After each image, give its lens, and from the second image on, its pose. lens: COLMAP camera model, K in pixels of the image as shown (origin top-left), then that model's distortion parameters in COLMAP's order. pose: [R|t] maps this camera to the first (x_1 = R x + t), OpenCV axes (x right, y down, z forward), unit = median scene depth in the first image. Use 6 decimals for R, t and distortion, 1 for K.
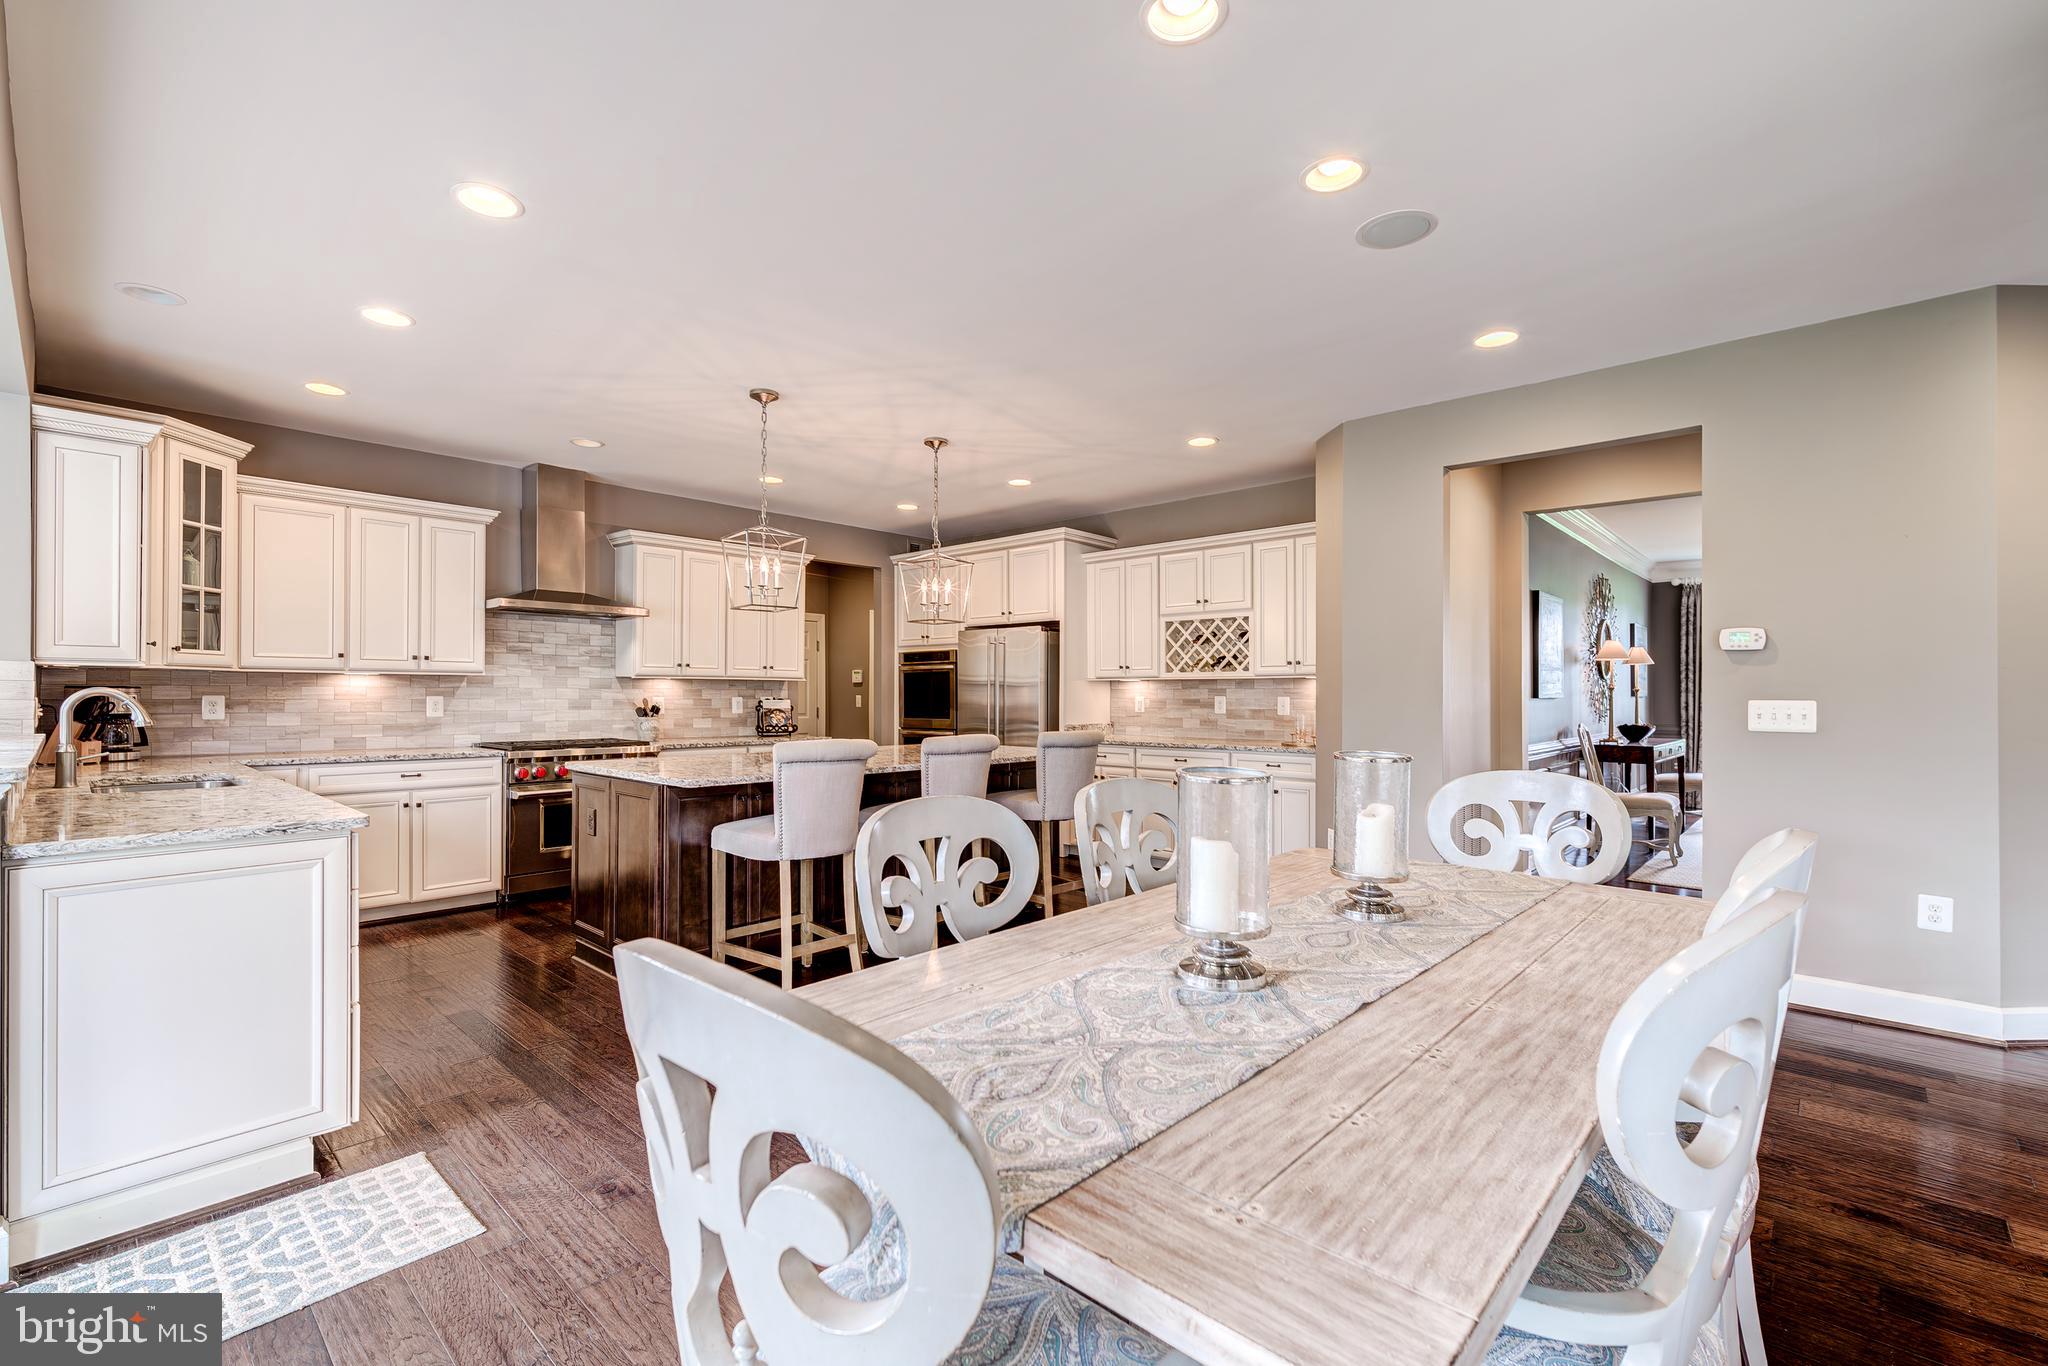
lens RADIAL K [[888.1, 0, 1016.9], [0, 888.1, 686.8], [0, 0, 1]] dist [0.001030, 0.000024]
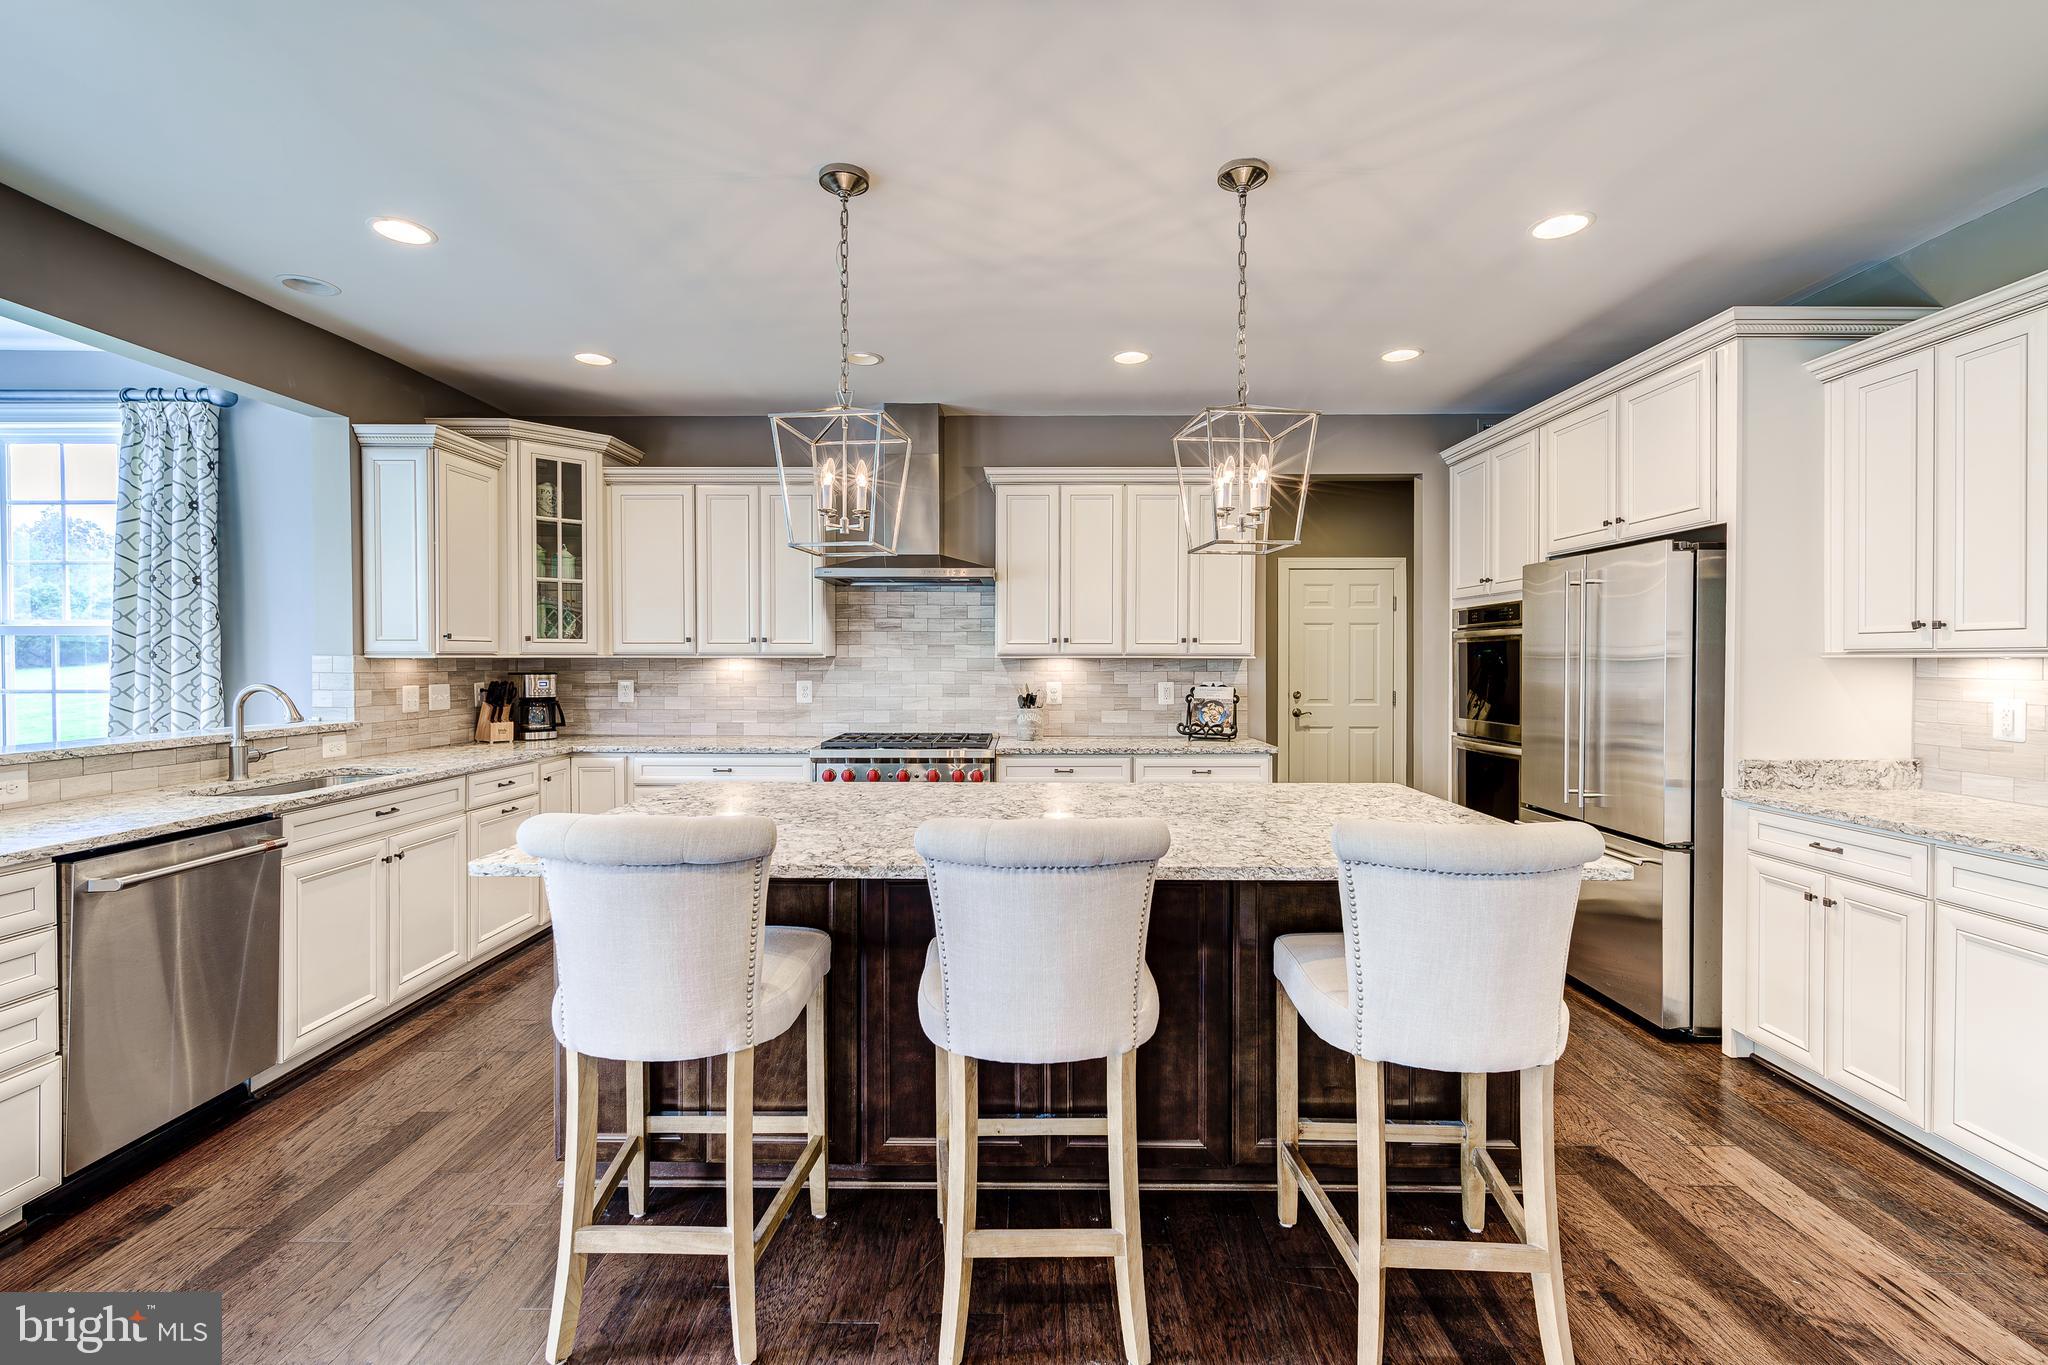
lens RADIAL K [[892.0, 0, 1017.3], [0, 892.0, 667.1], [0, 0, 1]] dist [0.002492, 0.000108]
pose [[0.670136, 0.005803, -0.742216, 0.164694], [0.007986, 0.999855, 0.015028, -0.014314], [0.742195, -0.015998, 0.669993, 0.507858]]
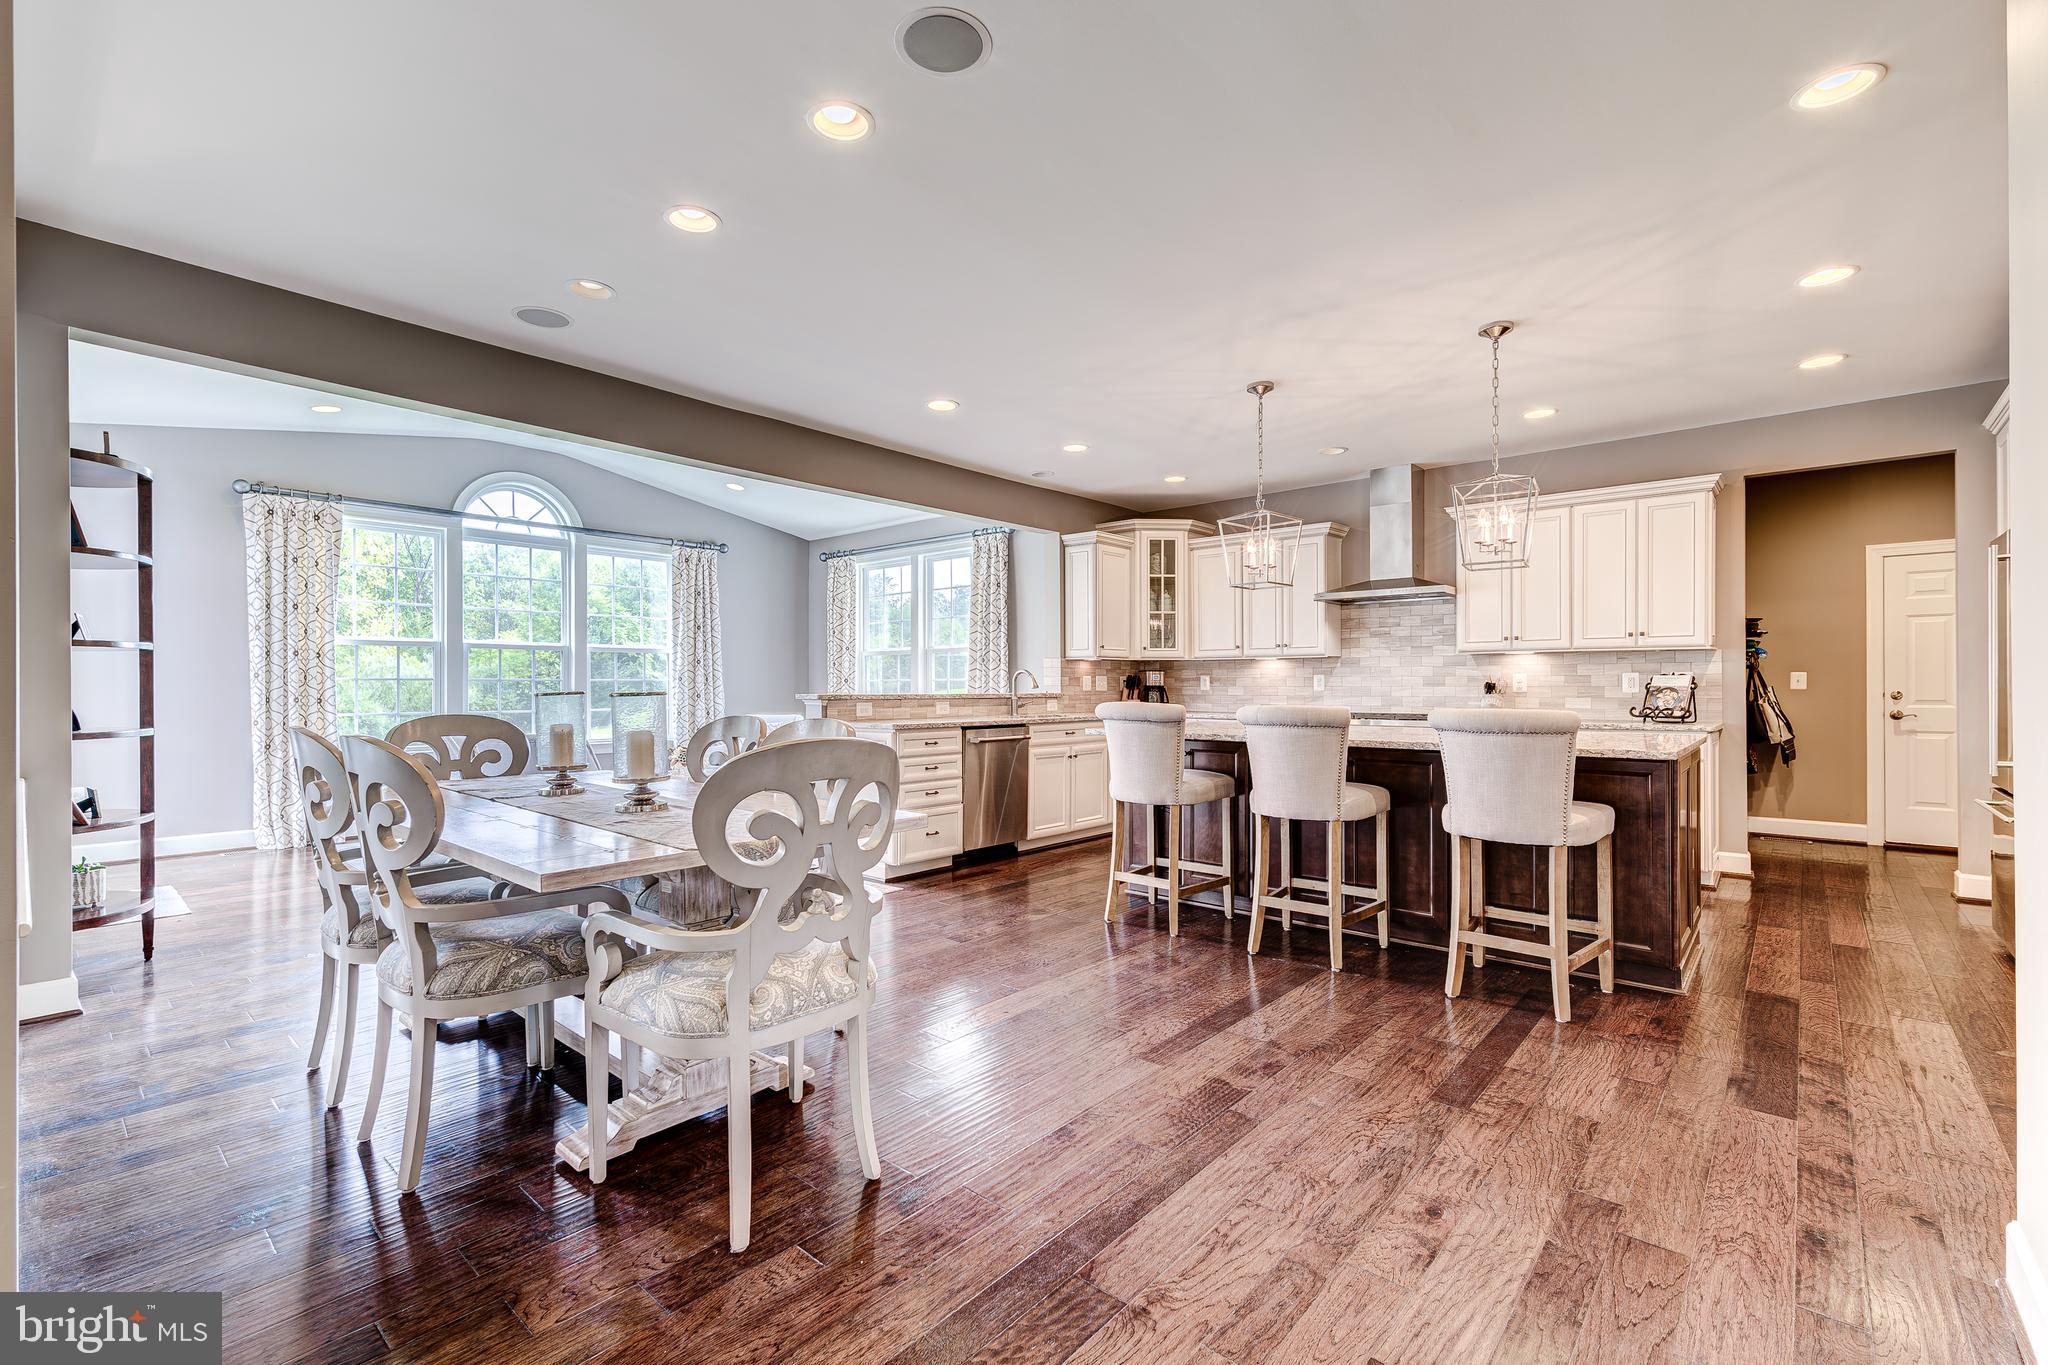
lens RADIAL K [[888.1, 0, 1016.9], [0, 888.1, 686.3], [0, 0, 1]] dist [0.001030, 0.000024]
pose [[0.019130, -0.002474, -0.999814, 0.577570], [0.009929, 0.999948, -0.002284, 0.024217], [0.999768, -0.009884, 0.019154, 0.501281]]
